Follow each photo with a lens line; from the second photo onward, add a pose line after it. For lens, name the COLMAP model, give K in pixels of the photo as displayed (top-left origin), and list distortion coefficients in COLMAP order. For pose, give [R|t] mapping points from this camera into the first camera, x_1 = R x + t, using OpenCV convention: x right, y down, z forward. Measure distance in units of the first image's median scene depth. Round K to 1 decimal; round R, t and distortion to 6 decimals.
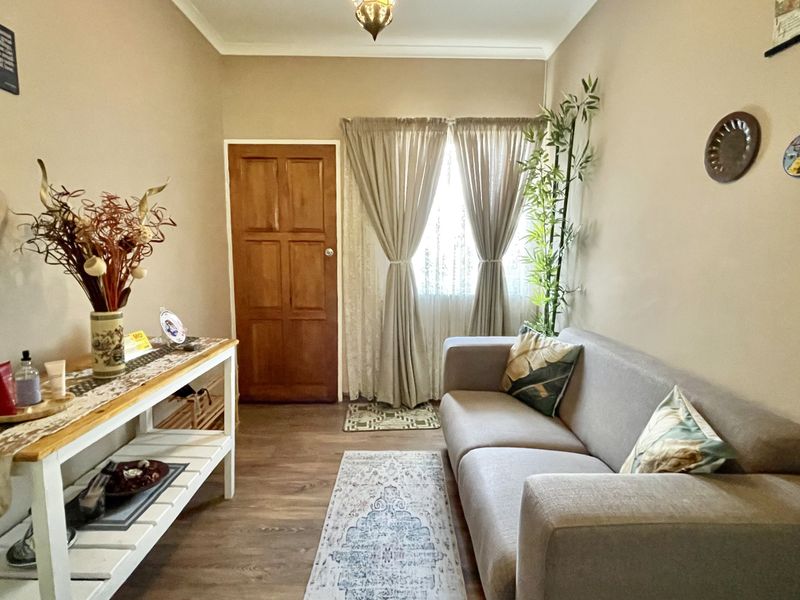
lens RADIAL K [[427.7, 0, 398.5], [0, 427.7, 301.8], [0, 0, 1]] dist [0.000627, 0.000759]
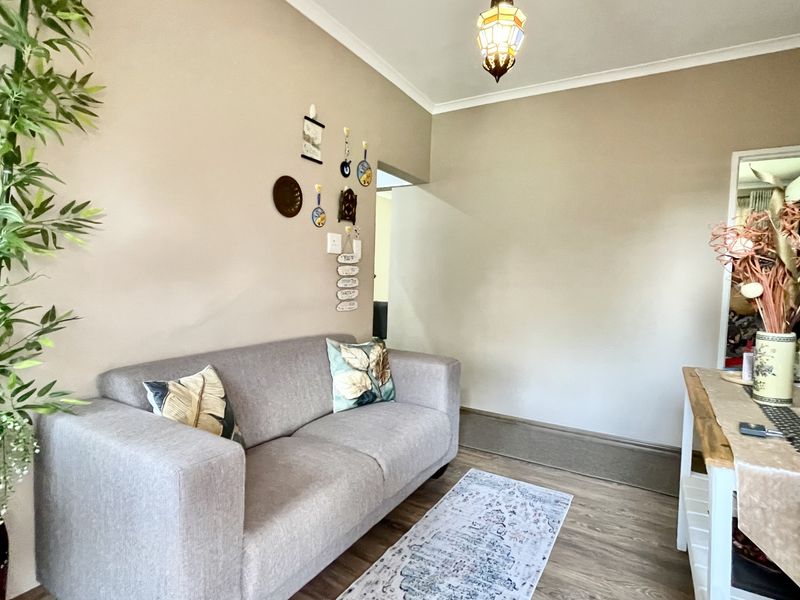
lens RADIAL K [[427.7, 0, 399.9], [0, 427.7, 298.6], [0, 0, 1]] dist [0.000627, 0.000759]
pose [[-0.851240, -0.061354, 0.521178, -0.394046], [0.029816, 0.985883, 0.164758, -0.193100], [-0.523929, 0.155788, -0.837394, 1.833207]]
